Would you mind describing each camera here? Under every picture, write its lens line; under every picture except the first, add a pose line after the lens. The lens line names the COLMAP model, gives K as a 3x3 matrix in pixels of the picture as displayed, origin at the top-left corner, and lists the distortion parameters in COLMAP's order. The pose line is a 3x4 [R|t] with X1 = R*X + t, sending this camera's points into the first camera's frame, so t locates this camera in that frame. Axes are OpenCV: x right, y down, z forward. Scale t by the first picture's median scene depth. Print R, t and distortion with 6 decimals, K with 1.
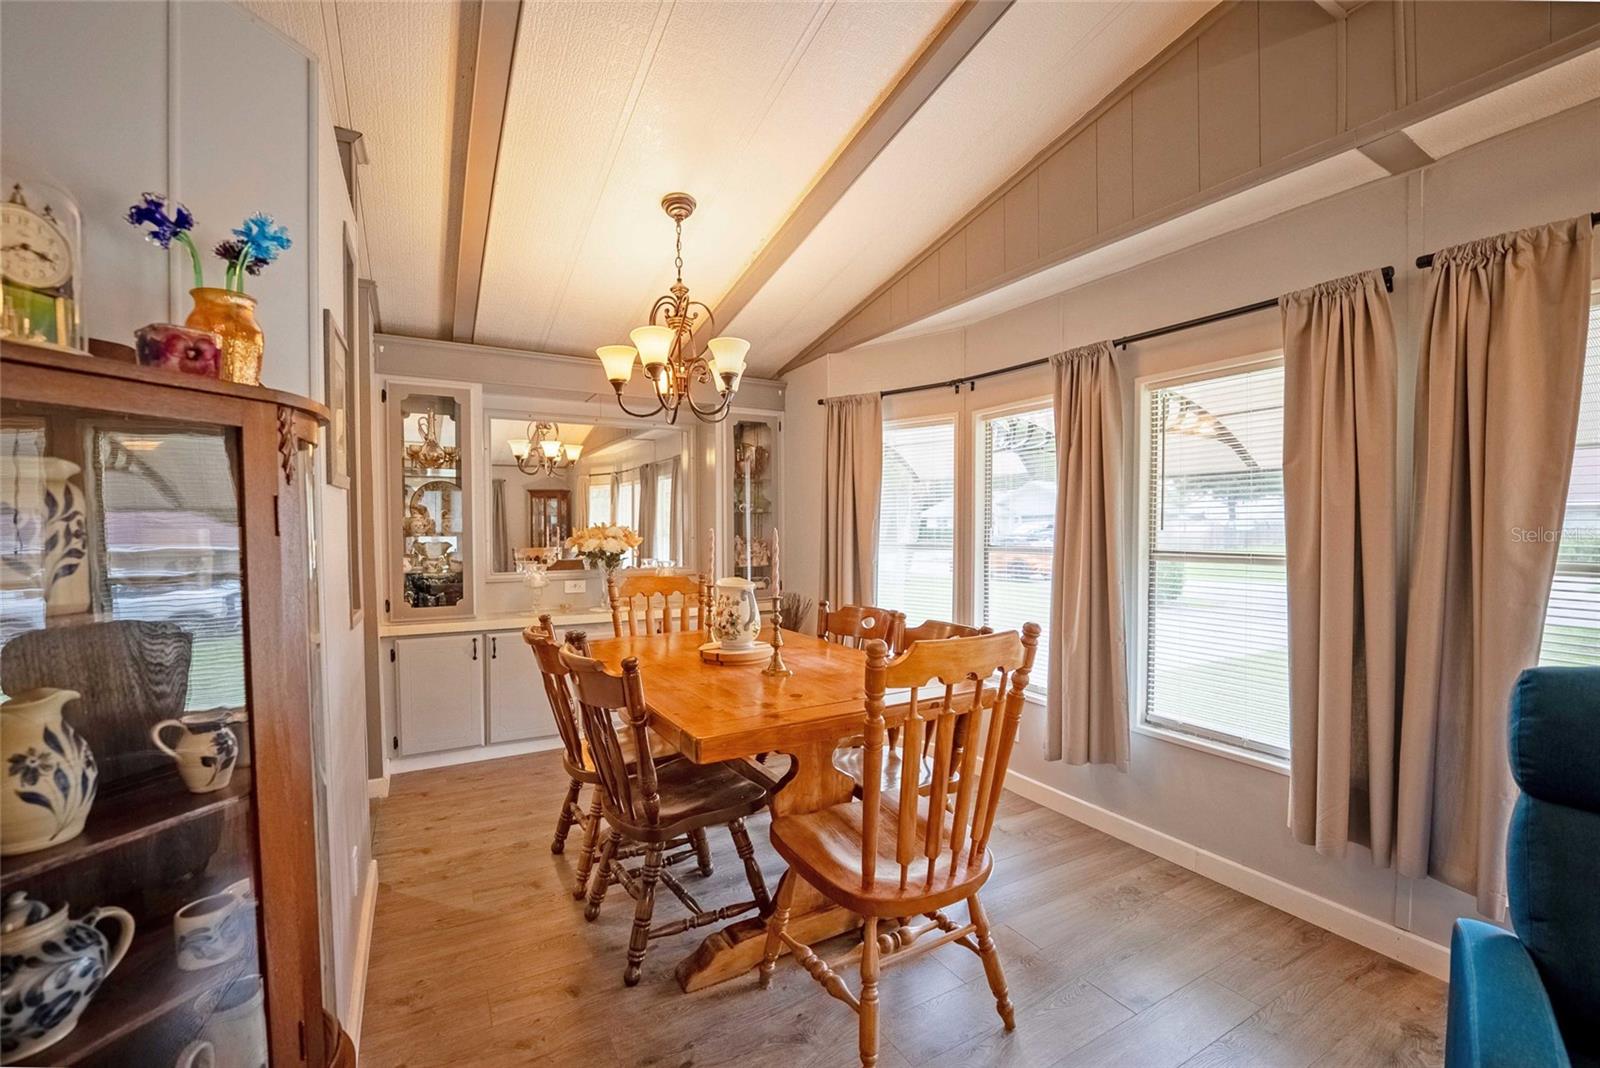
lens RADIAL K [[654.7, 0, 807.7], [0, 654.7, 541.7], [0, 0, 1]] dist [-0.020061, 0.000435]
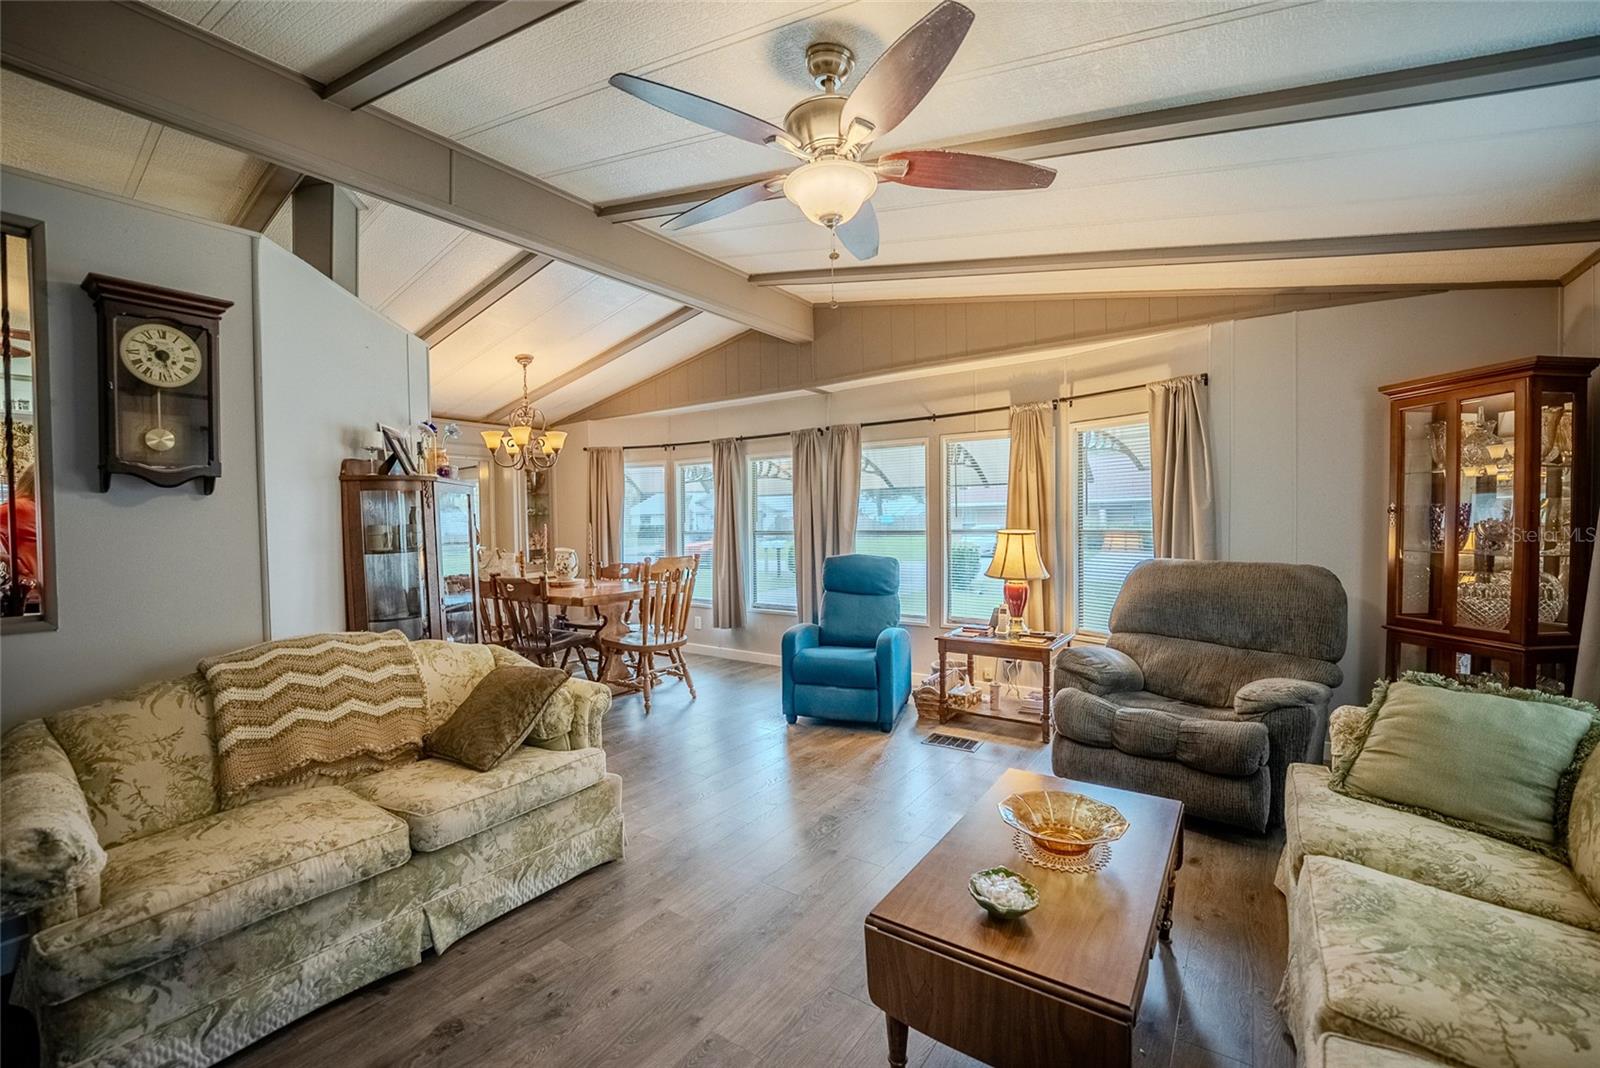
lens RADIAL K [[654.7, 0, 800.5], [0, 654.7, 538.8], [0, 0, 1]] dist [-0.020061, 0.000435]
pose [[0.905296, -0.024801, 0.424056, -0.289345], [0.025187, 0.999672, 0.004696, 0.033547], [-0.424033, 0.006430, 0.905624, -1.115822]]
